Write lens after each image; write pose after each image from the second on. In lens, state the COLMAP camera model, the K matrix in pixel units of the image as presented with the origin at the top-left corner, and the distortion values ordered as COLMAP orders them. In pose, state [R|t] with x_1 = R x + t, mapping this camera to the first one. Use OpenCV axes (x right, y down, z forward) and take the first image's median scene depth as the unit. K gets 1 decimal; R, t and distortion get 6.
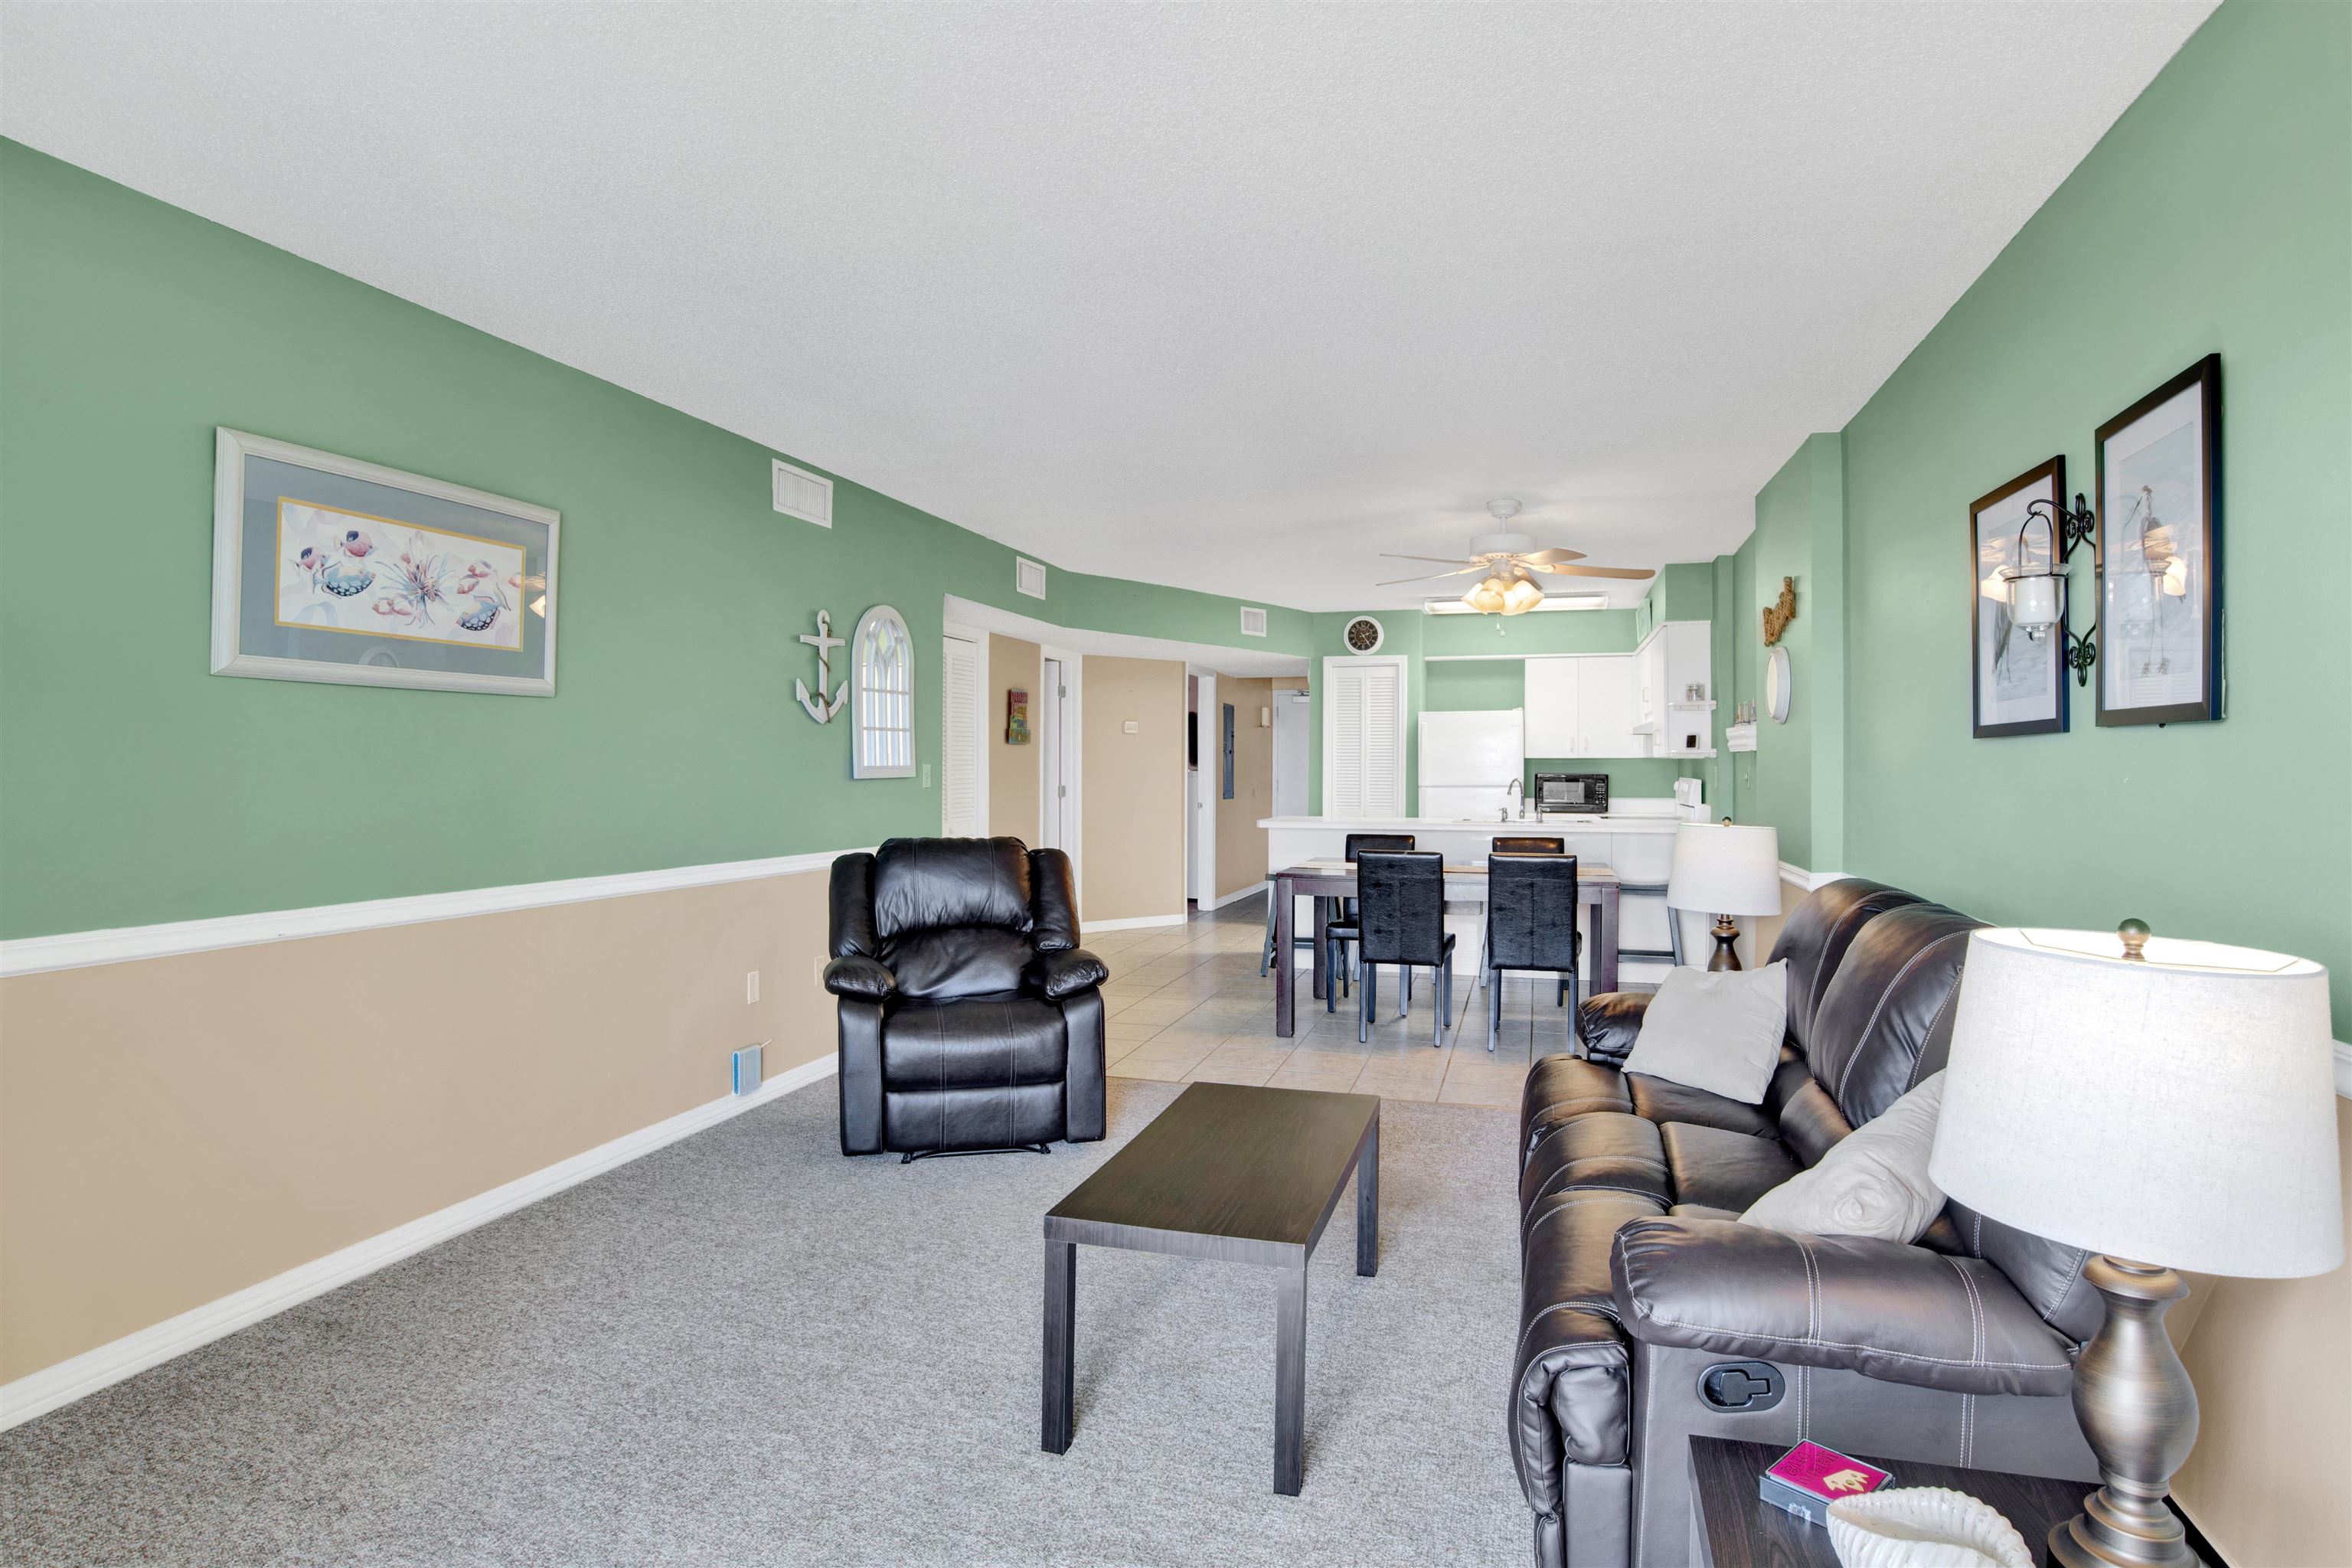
lens RADIAL K [[1195.7, 0, 1183.7], [0, 1195.7, 769.1], [0, 0, 1]] dist [-0.070478, 0.023871]
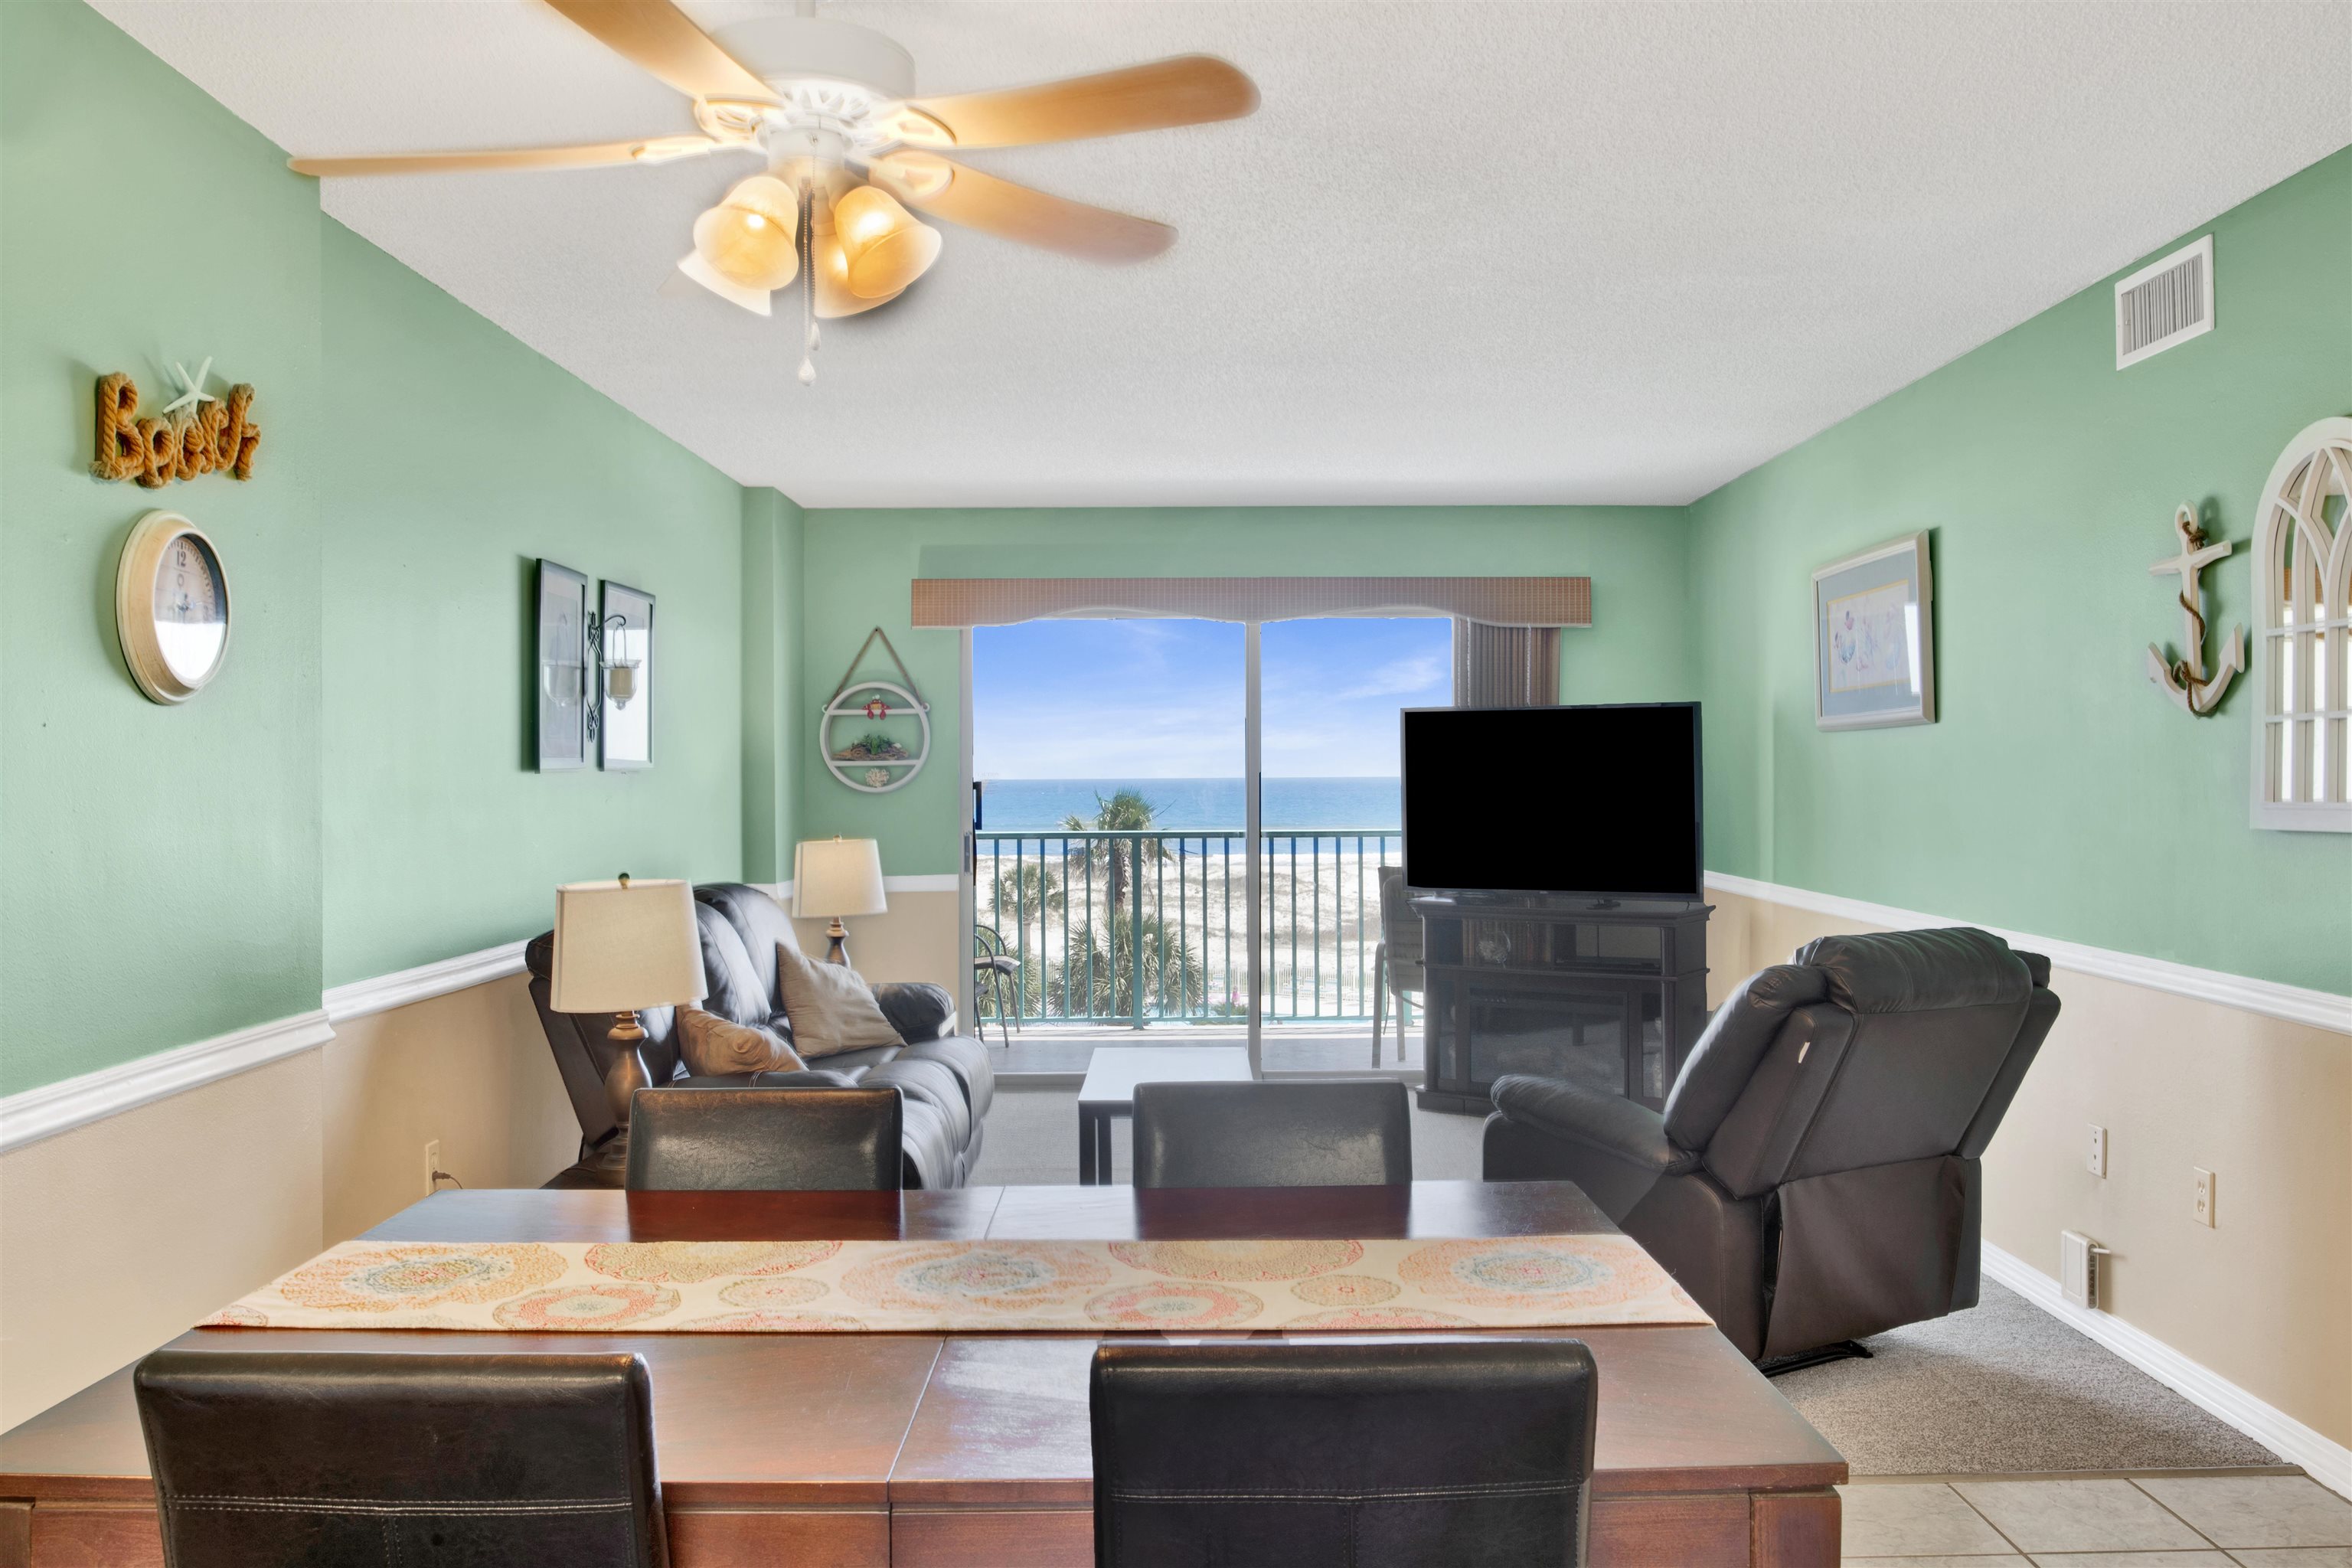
lens RADIAL K [[1920.9, 0, 1193.1], [0, 1920.9, 780.9], [0, 0, 1]] dist [-0.044108, 0.000888]
pose [[-0.956452, 0.002171, -0.291882, 0.188145], [0.001027, 0.999991, 0.004073, -0.007985], [0.291888, 0.003596, -0.956446, 0.882224]]
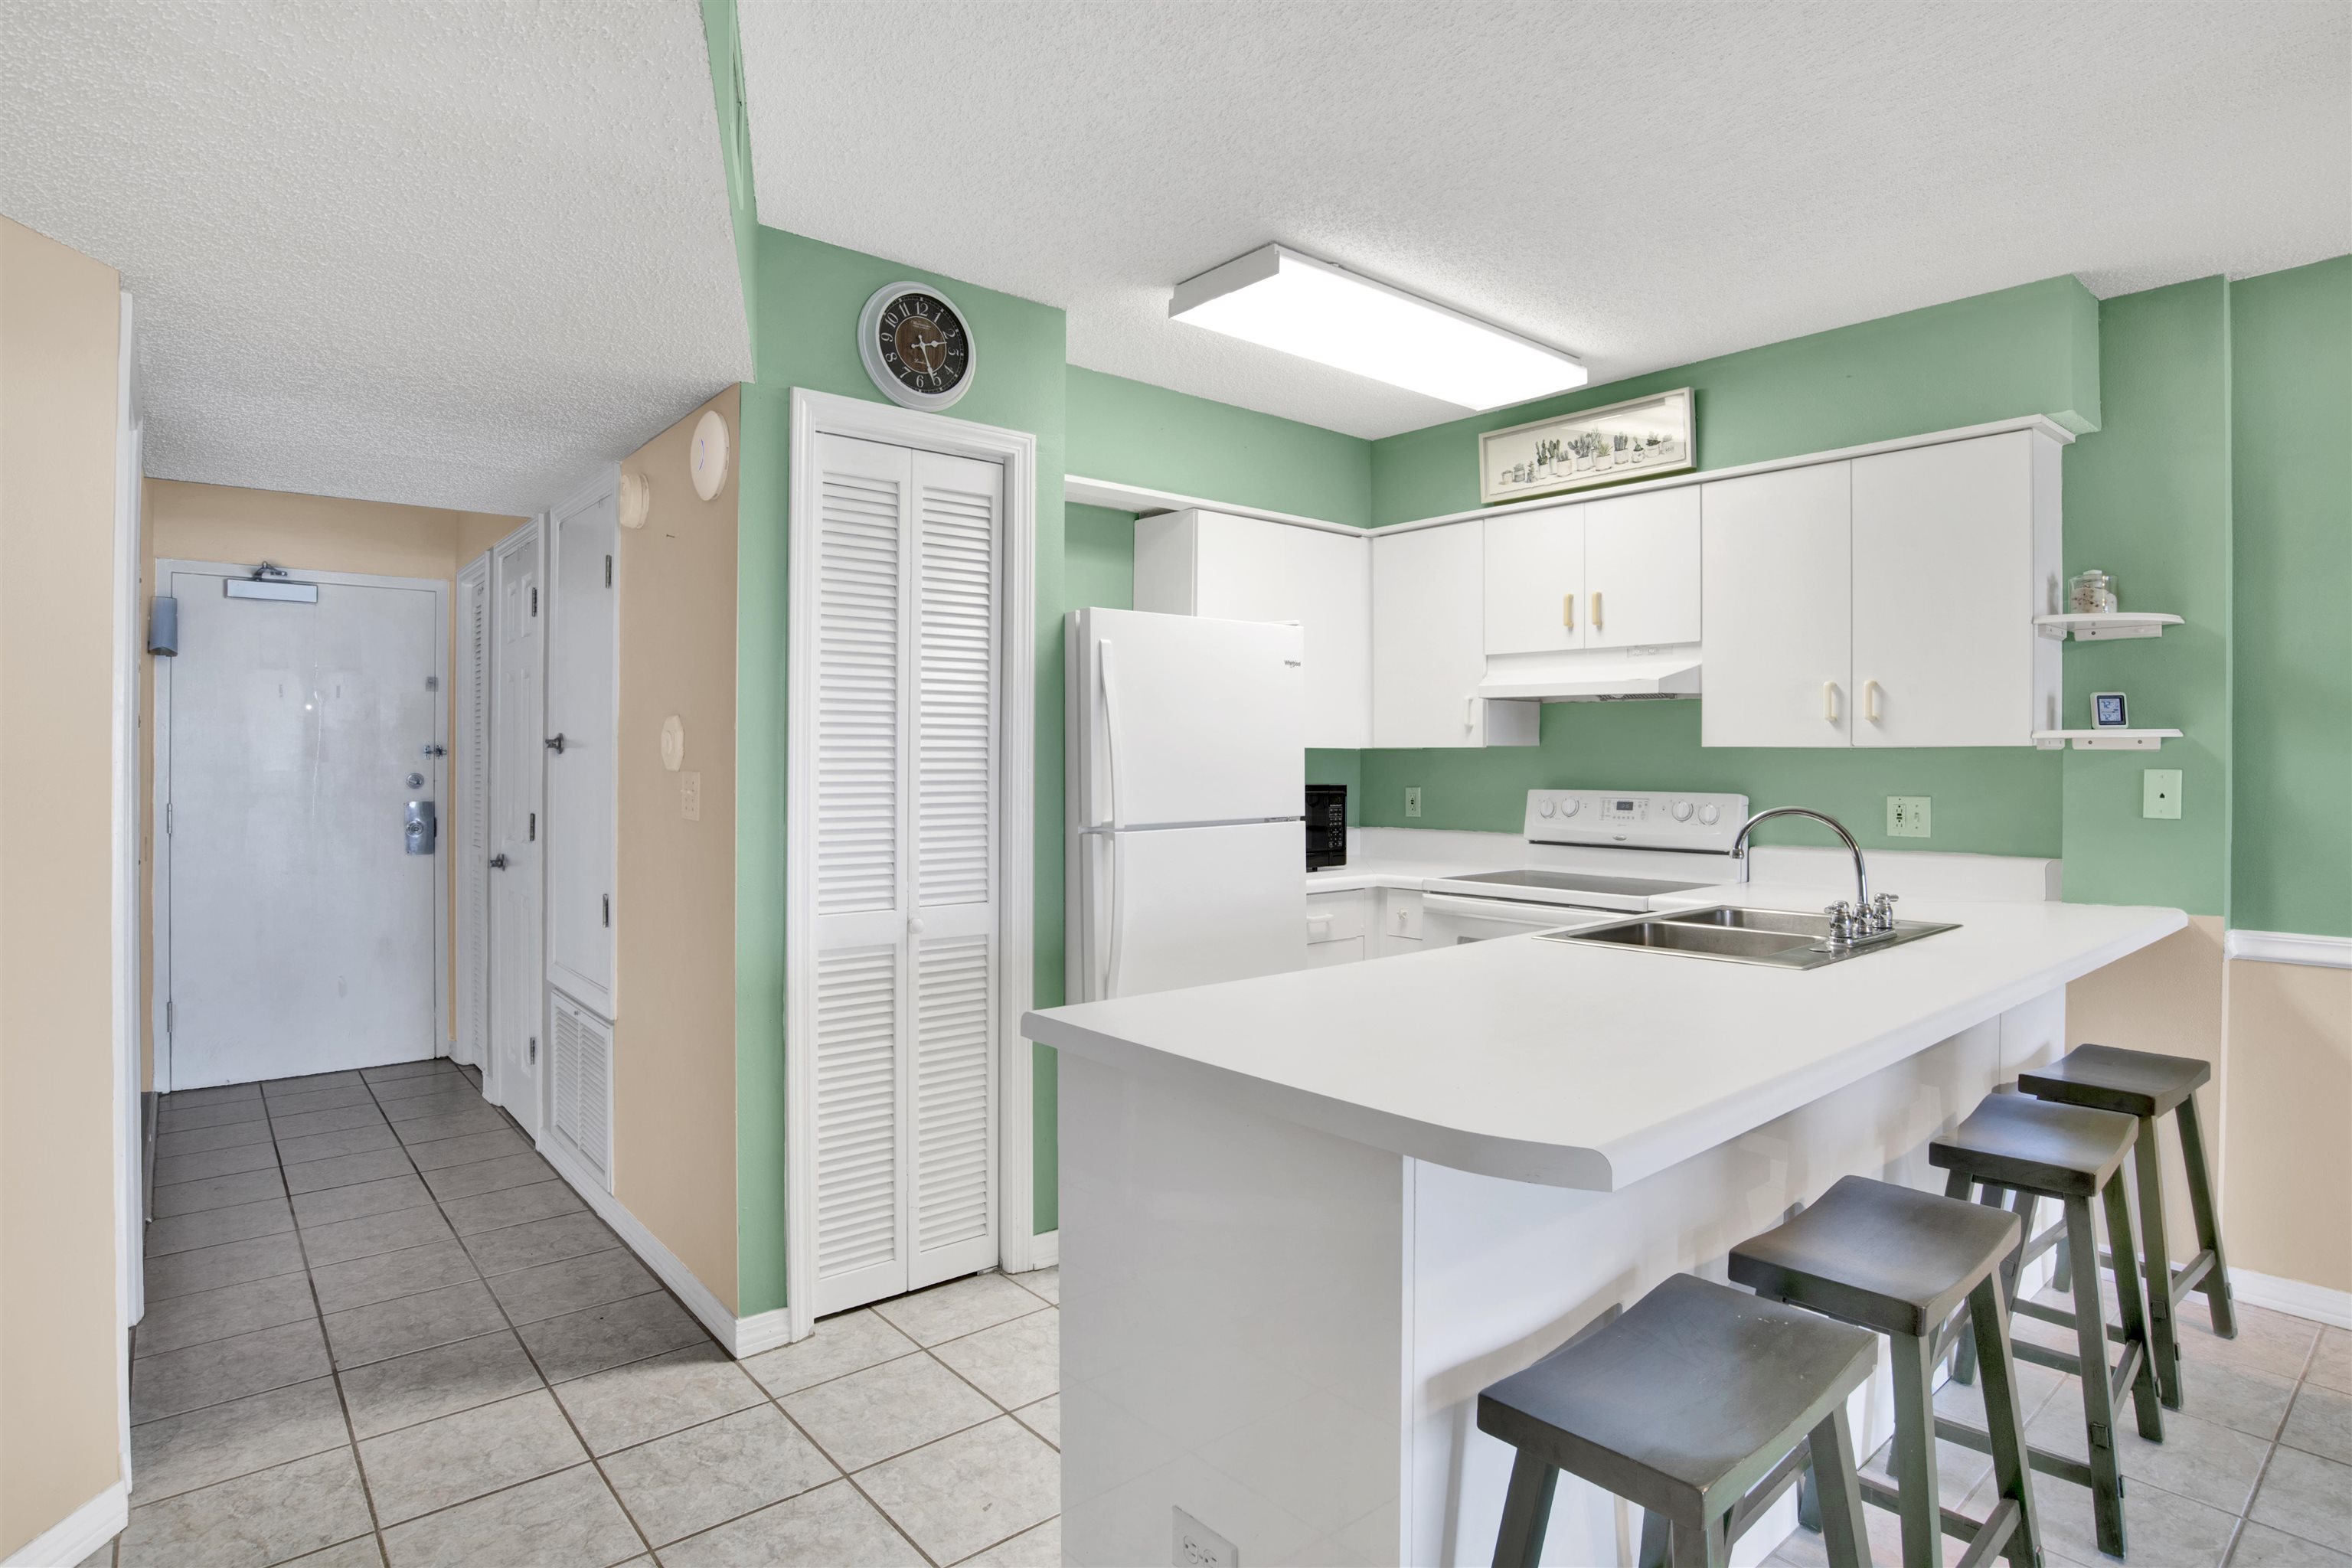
lens RADIAL K [[1228.8, 0, 1188.5], [0, 1228.8, 765.1], [0, 0, 1]] dist [-0.076919, 0.027840]
pose [[0.540228, -0.005185, 0.841503, -0.077519], [0.002701, 0.999987, 0.004427, -0.004983], [-0.841514, -0.000118, 0.540235, 0.790896]]
